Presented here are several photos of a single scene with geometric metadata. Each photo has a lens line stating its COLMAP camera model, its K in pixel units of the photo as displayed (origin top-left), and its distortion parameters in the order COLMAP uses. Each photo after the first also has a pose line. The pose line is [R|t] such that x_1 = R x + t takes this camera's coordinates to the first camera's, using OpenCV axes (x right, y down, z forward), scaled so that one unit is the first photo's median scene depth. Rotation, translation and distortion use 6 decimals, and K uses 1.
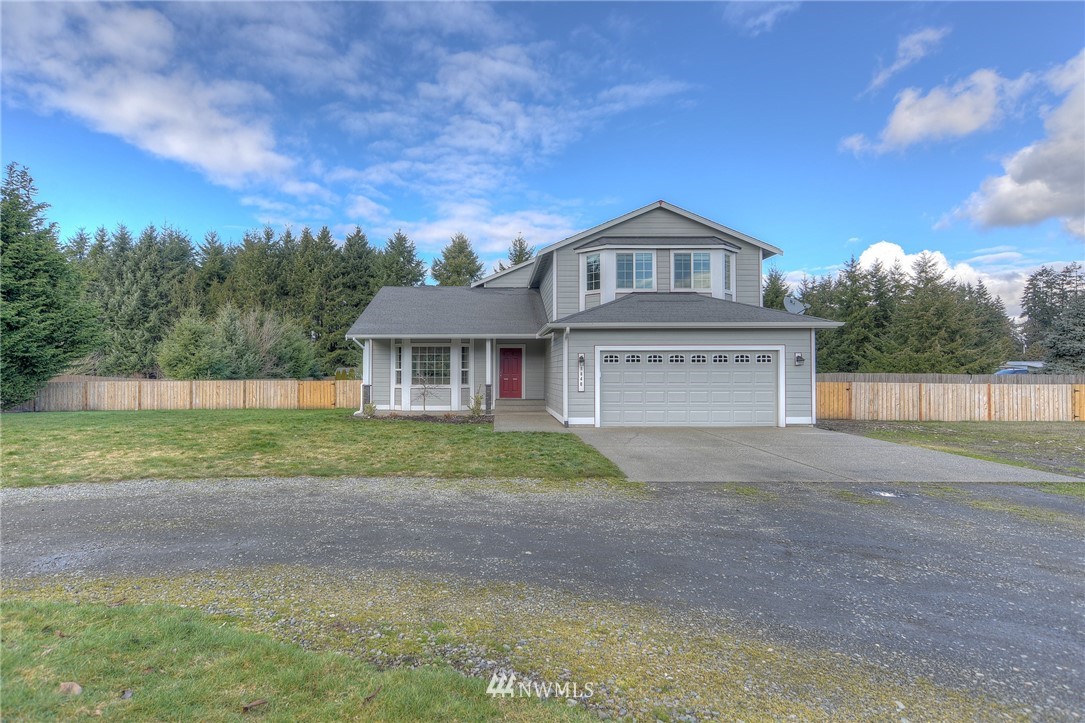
lens RADIAL K [[551.4, 0, 545.0], [0, 551.4, 356.7], [0, 0, 1]] dist [-0.001901, 0.001065]
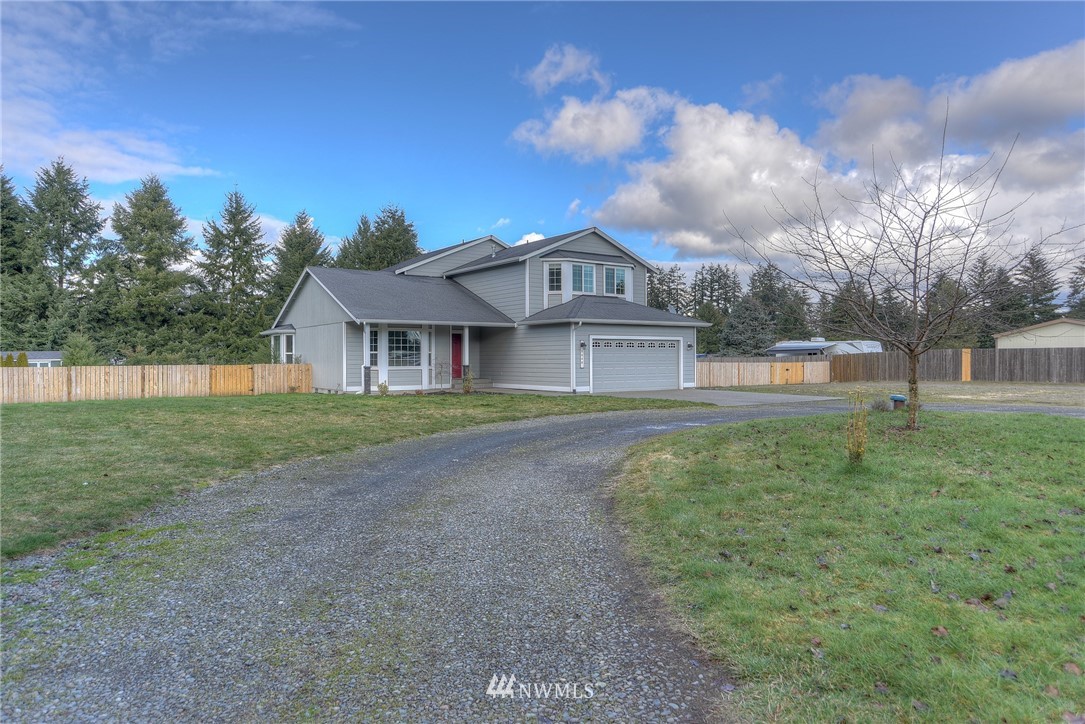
lens RADIAL K [[682.1, 0, 541.0], [0, 682.1, 329.3], [0, 0, 1]] dist [0.000755, -0.001260]
pose [[0.815057, 0.020231, 0.579028, -0.767923], [-0.012595, 0.999773, -0.017203, -0.002432], [-0.579244, 0.006729, 0.815126, -0.253904]]
